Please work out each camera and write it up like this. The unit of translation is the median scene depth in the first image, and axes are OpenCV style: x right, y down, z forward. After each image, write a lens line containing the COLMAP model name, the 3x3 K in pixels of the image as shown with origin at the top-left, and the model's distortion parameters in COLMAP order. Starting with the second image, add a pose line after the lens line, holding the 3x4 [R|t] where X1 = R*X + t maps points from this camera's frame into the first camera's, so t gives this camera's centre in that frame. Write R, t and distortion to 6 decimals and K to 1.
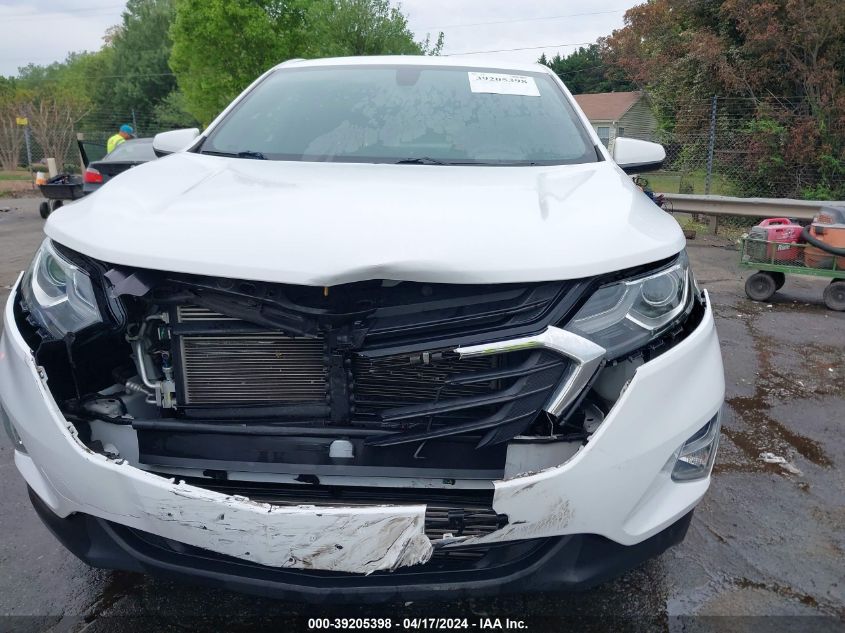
lens RADIAL K [[667.7, 0, 422.5], [0, 667.7, 316.5], [0, 0, 1]] dist [0.033898, -0.047171]
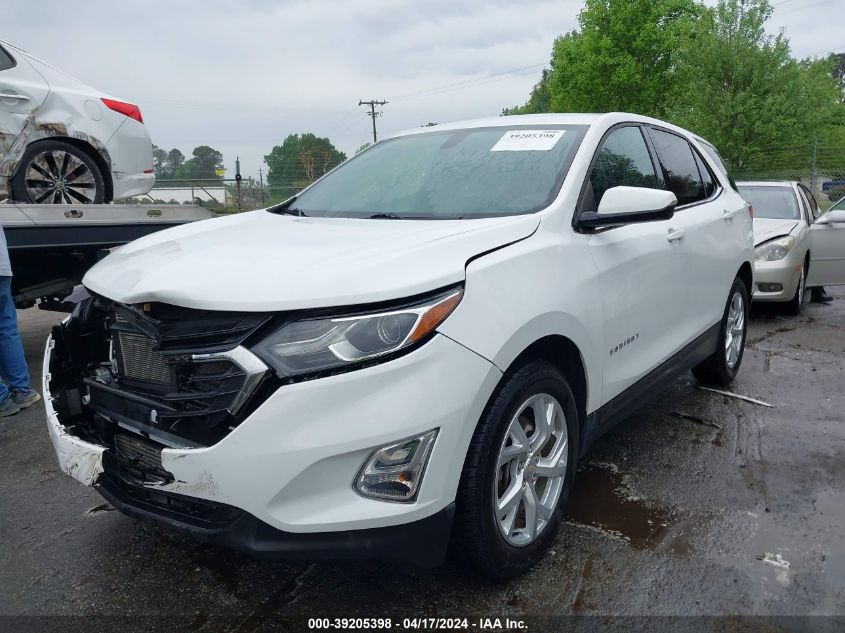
lens RADIAL K [[667.7, 0, 422.5], [0, 667.7, 316.5], [0, 0, 1]] dist [0.033898, -0.047171]
pose [[0.822787, 0.076566, -0.563169, 1.161626], [-0.107661, 0.993941, -0.022160, -0.050111], [0.558059, 0.078865, 0.826045, 0.089862]]
